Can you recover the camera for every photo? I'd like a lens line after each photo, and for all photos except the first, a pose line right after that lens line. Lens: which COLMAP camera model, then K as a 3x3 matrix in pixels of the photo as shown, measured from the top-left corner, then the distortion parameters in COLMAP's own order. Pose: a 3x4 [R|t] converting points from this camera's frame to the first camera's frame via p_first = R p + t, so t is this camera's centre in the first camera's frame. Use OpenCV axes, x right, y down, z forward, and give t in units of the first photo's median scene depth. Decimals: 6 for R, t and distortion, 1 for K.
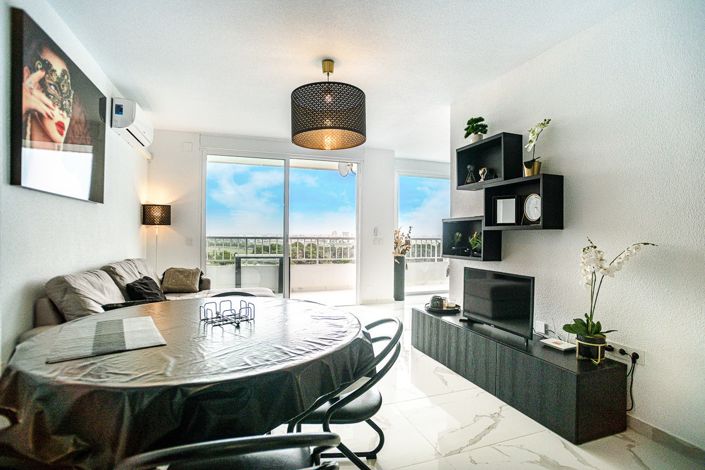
lens RADIAL K [[342.9, 0, 352.4], [0, 342.9, 236.4], [0, 0, 1]] dist [-0.015019, 0.000730]
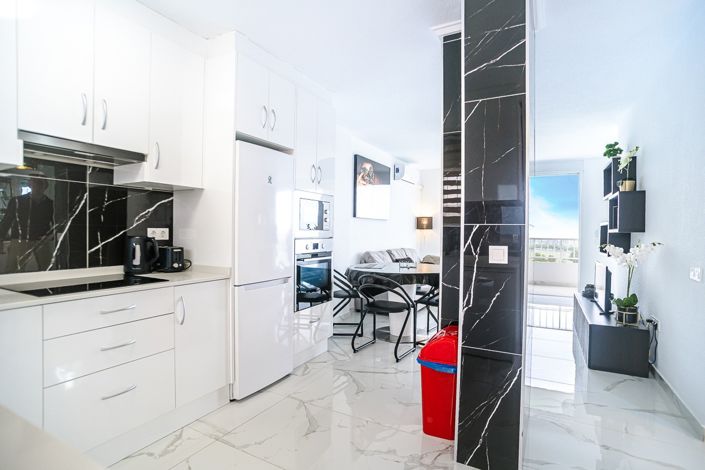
lens RADIAL K [[357.4, 0, 365.8], [0, 357.4, 241.7], [0, 0, 1]] dist [0.000892, 0.000287]
pose [[0.689717, 0.016157, -0.723898, 0.544216], [-0.007190, 0.999855, 0.015465, 0.000982], [0.724043, -0.005462, 0.689733, -0.438359]]
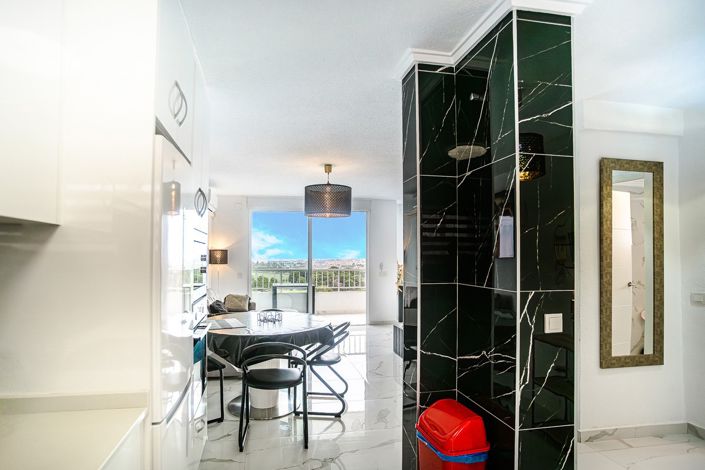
lens RADIAL K [[357.7, 0, 340.1], [0, 357.7, 260.8], [0, 0, 1]] dist [0.002698, 0.000869]
pose [[0.990081, -0.005612, -0.140387, 0.153706], [0.005694, 0.999984, 0.000178, -0.050633], [0.140383, -0.000976, 0.990097, -0.458603]]
